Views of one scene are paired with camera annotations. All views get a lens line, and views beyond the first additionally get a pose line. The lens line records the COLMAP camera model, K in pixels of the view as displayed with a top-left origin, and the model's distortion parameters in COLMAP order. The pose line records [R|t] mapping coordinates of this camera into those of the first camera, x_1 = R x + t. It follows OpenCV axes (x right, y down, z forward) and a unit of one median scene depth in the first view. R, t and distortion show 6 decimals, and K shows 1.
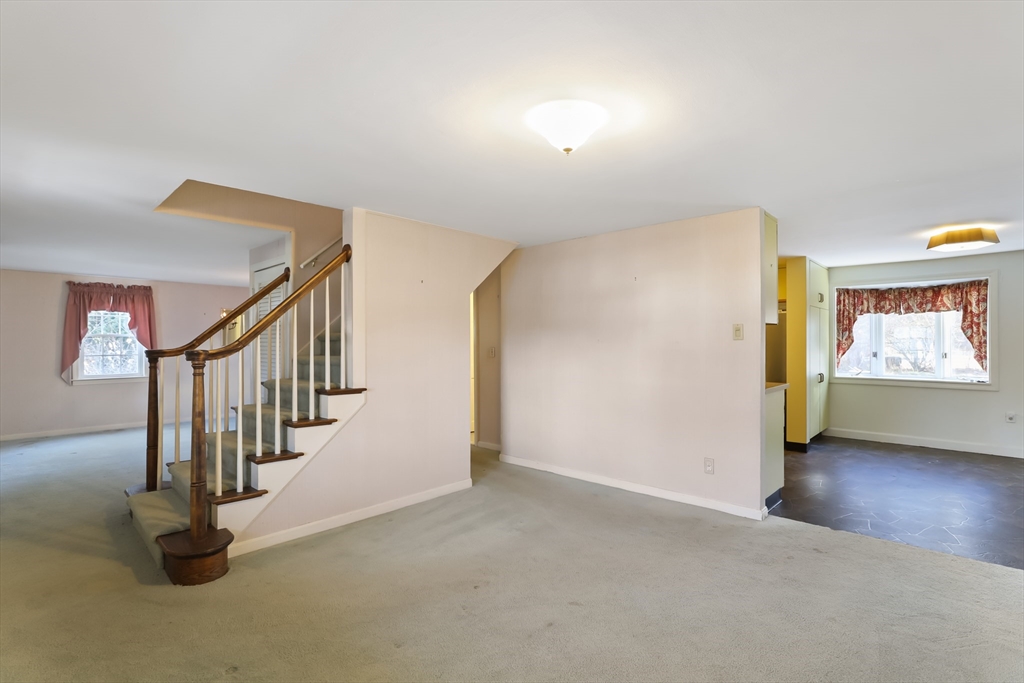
lens RADIAL K [[473.2, 0, 512.0], [0, 473.2, 341.5], [0, 0, 1]] dist [-0.003011, 0.000882]
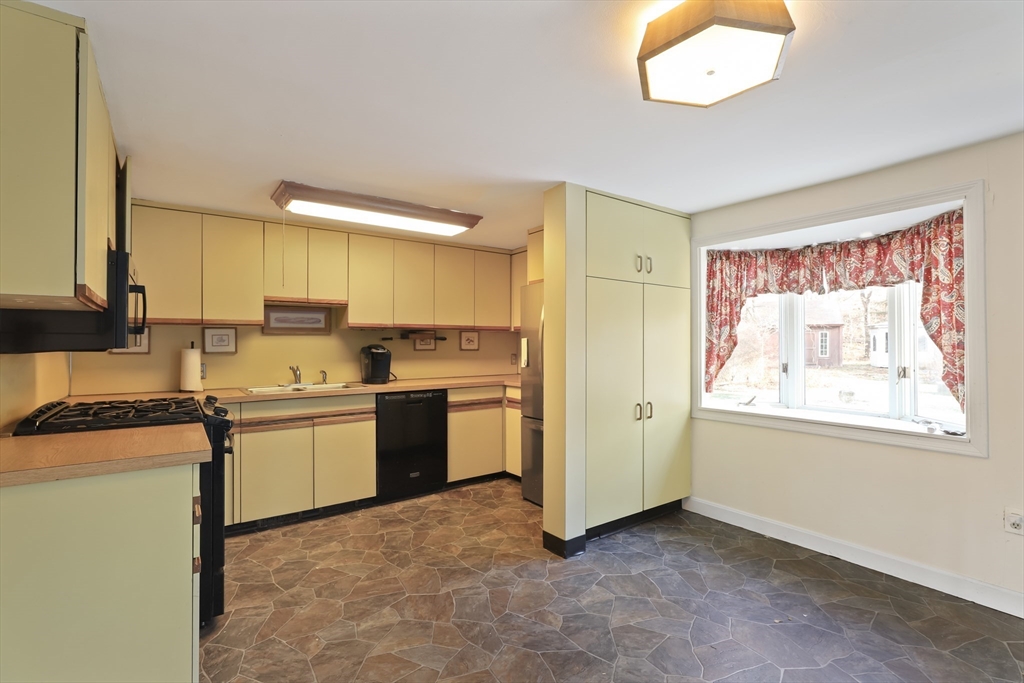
lens RADIAL K [[473.2, 0, 512.0], [0, 473.2, 341.5], [0, 0, 1]] dist [-0.003011, 0.000882]
pose [[0.981426, -0.002136, -0.191827, 0.602702], [0.000735, 0.999973, -0.007376, 0.000483], [0.191838, 0.007099, 0.981401, 0.427289]]
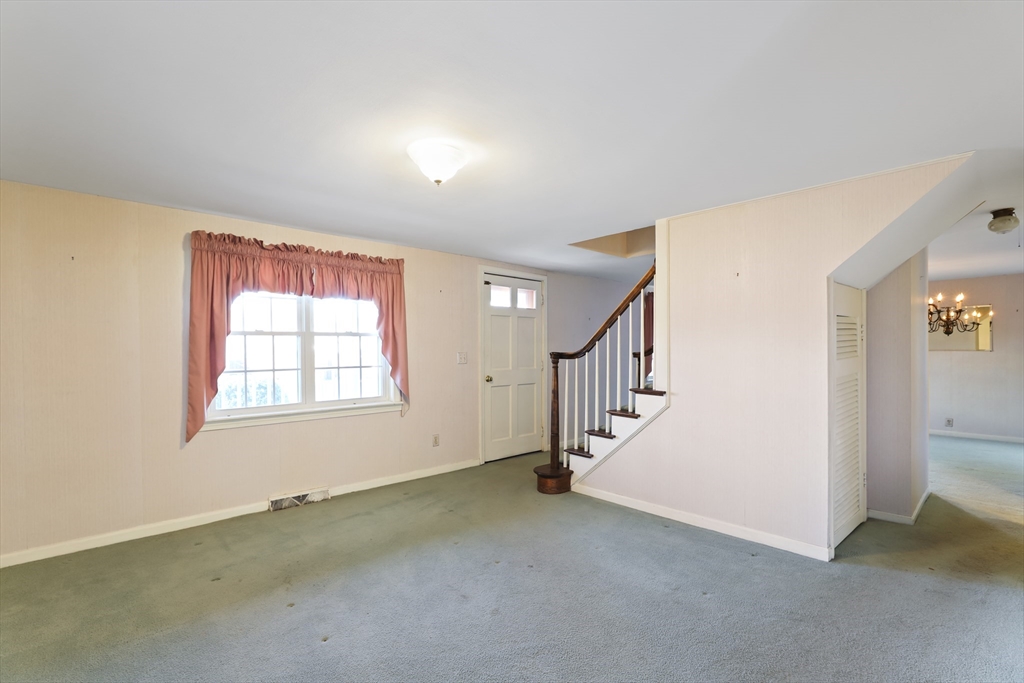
lens RADIAL K [[490.2, 0, 512.0], [0, 490.2, 341.5], [0, 0, 1]] dist [-0.000566, 0.000227]
pose [[-0.059273, -0.010270, -0.998189, 0.446817], [0.002248, 0.999943, -0.010422, -0.000631], [0.998239, -0.002862, -0.059247, 0.412409]]
